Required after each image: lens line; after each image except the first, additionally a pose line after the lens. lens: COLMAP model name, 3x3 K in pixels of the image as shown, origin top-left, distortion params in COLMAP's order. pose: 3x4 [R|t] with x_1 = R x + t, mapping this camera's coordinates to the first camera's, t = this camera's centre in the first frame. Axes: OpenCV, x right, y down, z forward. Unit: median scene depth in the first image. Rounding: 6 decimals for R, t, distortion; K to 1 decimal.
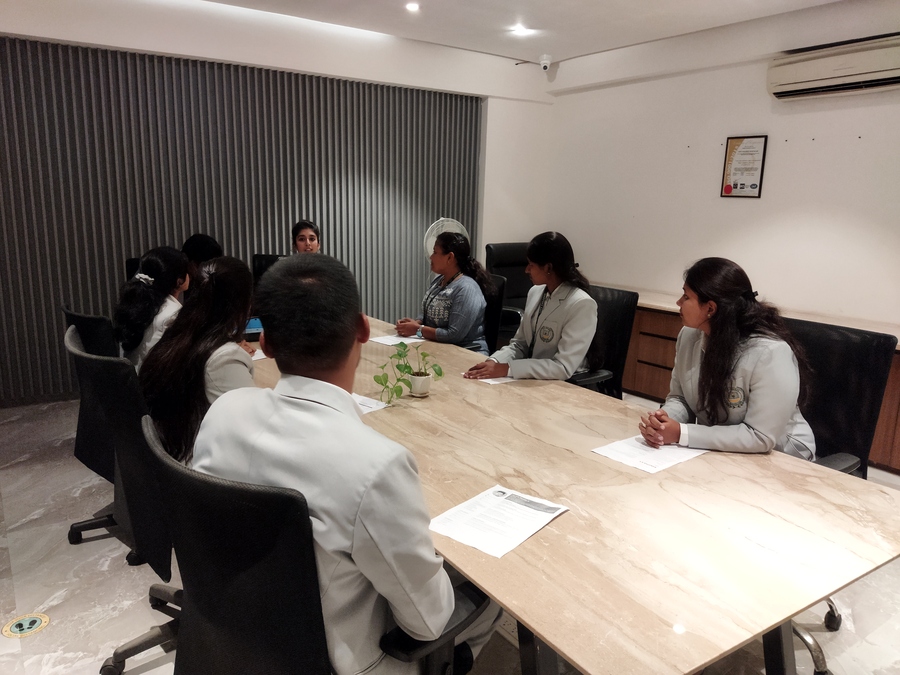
lens RADIAL K [[714.3, 0, 450.0], [0, 714.3, 337.5], [0, 0, 1]] dist [0.035914, -0.092125]
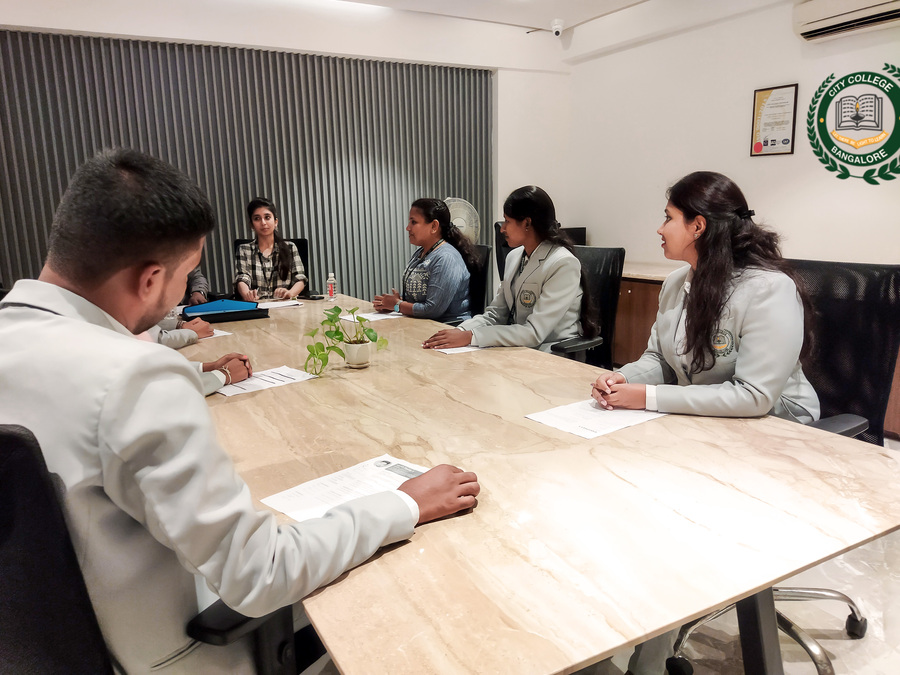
lens RADIAL K [[714.3, 0, 450.0], [0, 714.3, 337.5], [0, 0, 1]] dist [0.035914, -0.092125]
pose [[0.995281, -0.031464, -0.091797, 0.146026], [0.030528, 0.999467, -0.011588, 0.056979], [0.092112, 0.008731, 0.995710, 0.130728]]
